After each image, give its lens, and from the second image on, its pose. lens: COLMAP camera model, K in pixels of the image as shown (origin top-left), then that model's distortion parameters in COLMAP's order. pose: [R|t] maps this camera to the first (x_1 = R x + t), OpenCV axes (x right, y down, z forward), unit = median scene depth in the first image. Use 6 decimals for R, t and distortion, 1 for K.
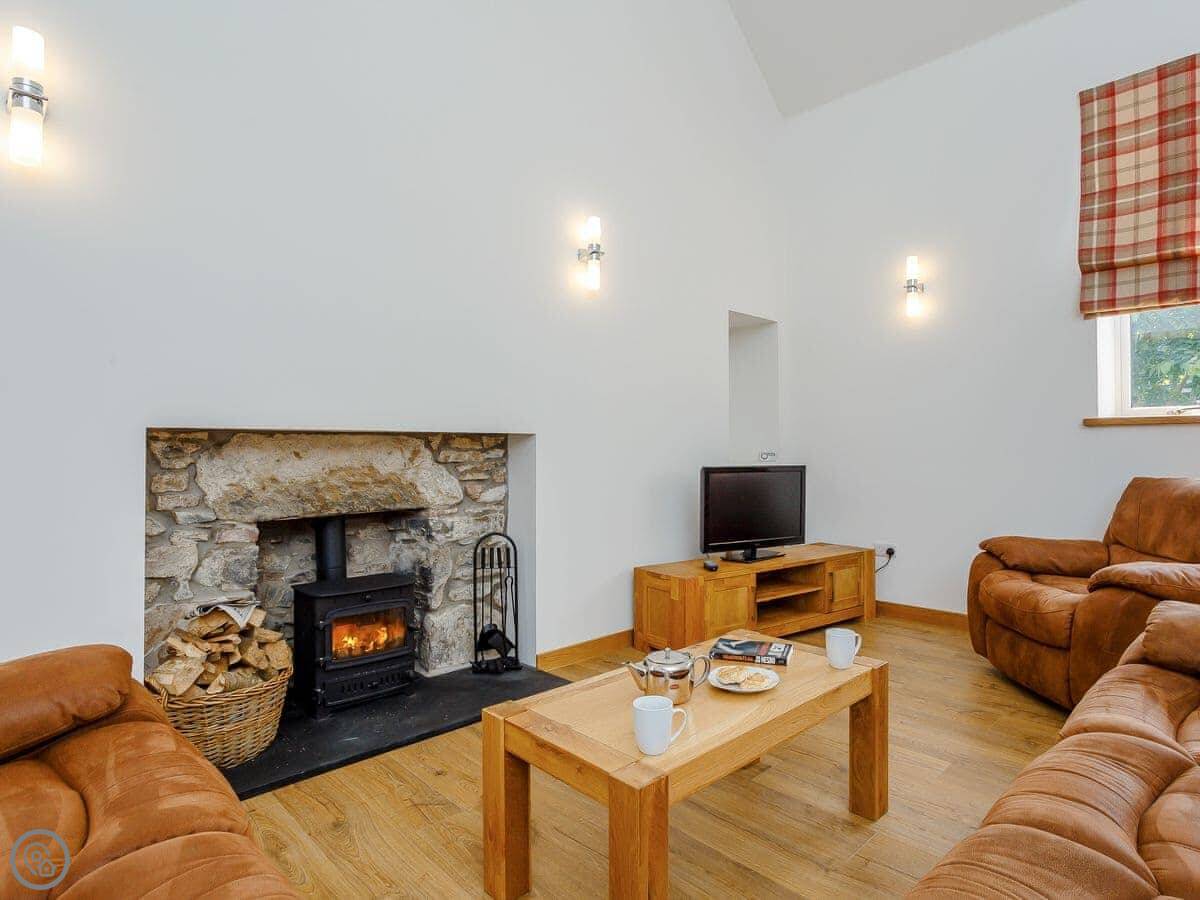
lens RADIAL K [[684.8, 0, 640.5], [0, 684.8, 445.9], [0, 0, 1]] dist [-0.050539, 0.018037]
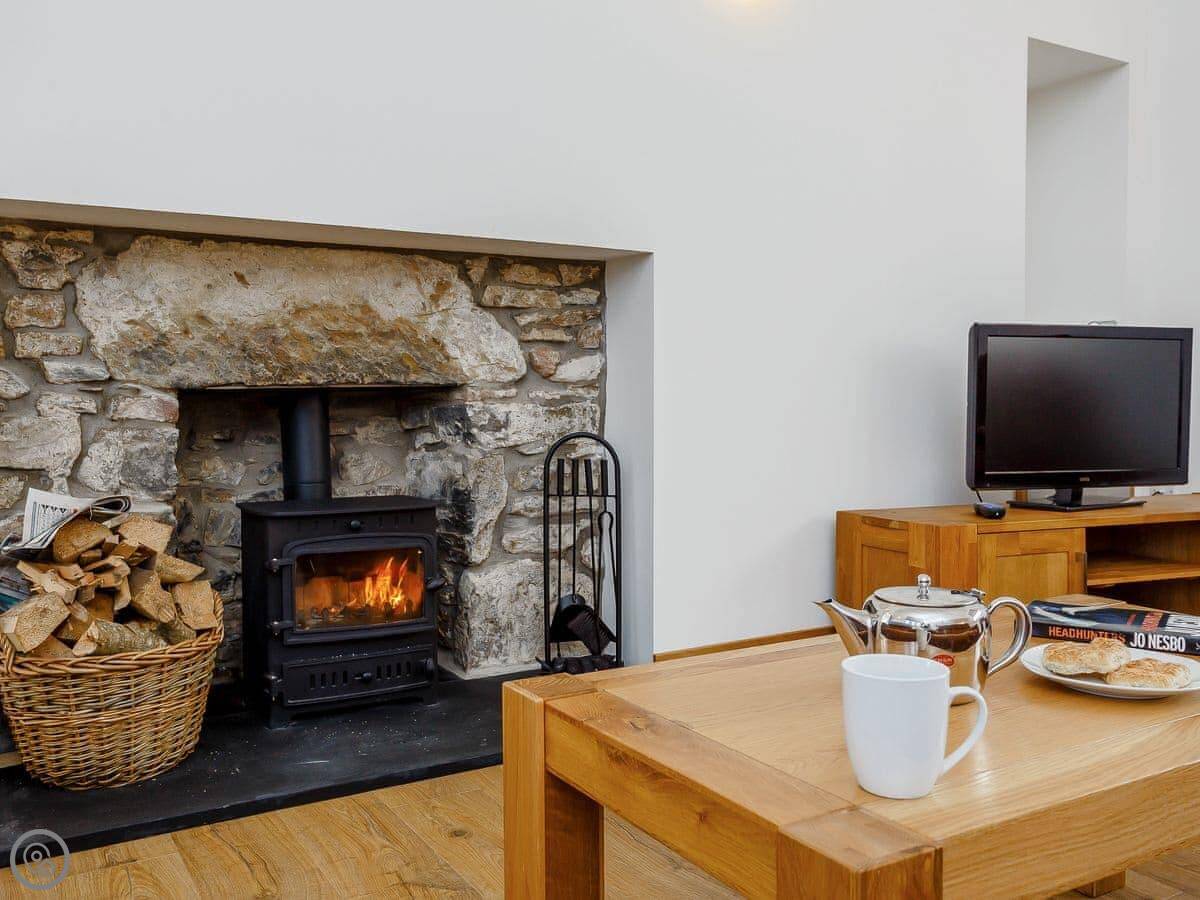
lens RADIAL K [[1031.2, 0, 553.0], [0, 1031.2, 459.4], [0, 0, 1]] dist [-0.029862, 0.020930]
pose [[0.962279, 0.009278, -0.271905, -0.005625], [0.004100, 0.998810, 0.048594, 0.113648], [0.272032, -0.047876, 0.961096, 0.191481]]
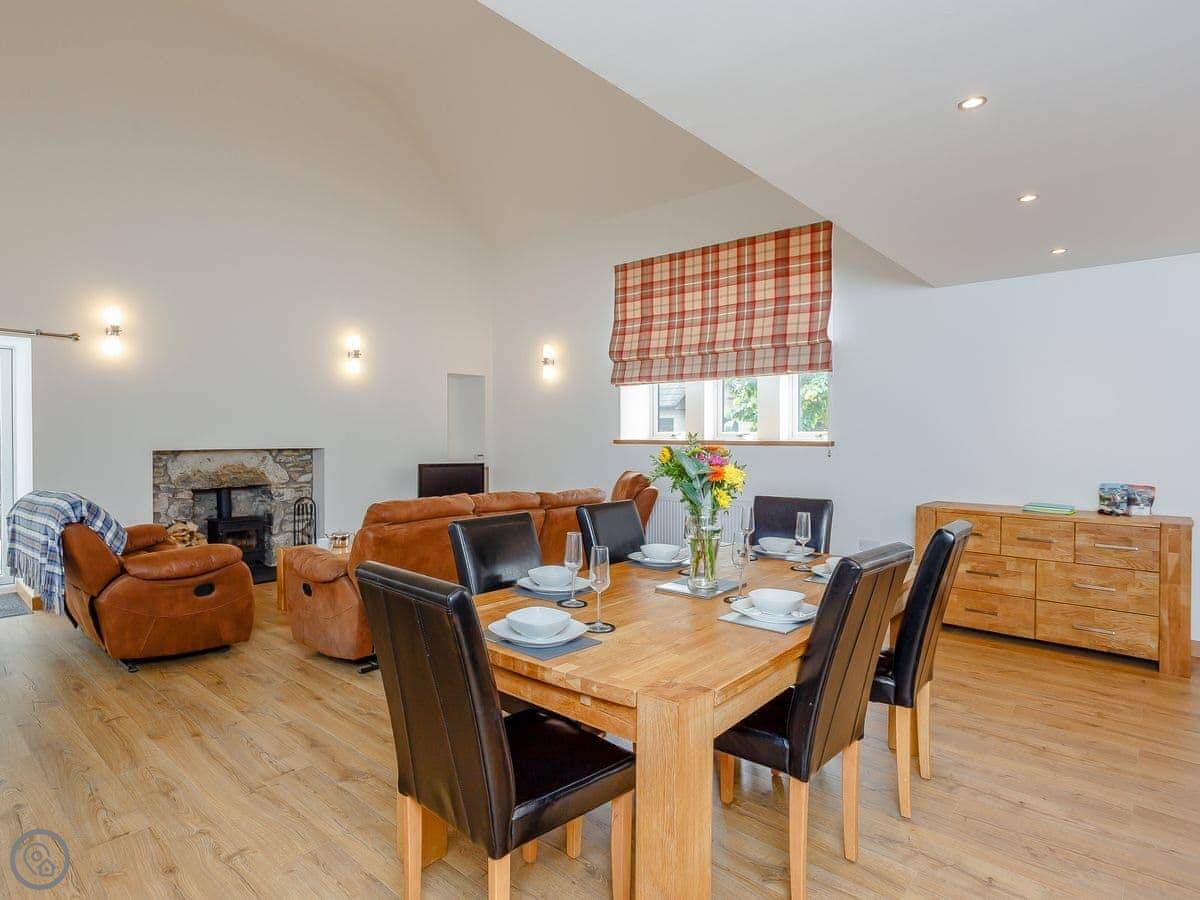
lens RADIAL K [[790.5, 0, 557.6], [0, 790.5, 451.1], [0, 0, 1]] dist [-0.039717, 0.000236]
pose [[0.999988, 0.001866, -0.004425, 0.572406], [-0.001747, 0.999641, 0.026726, -0.076071], [0.004473, -0.026718, 0.999633, -1.385076]]
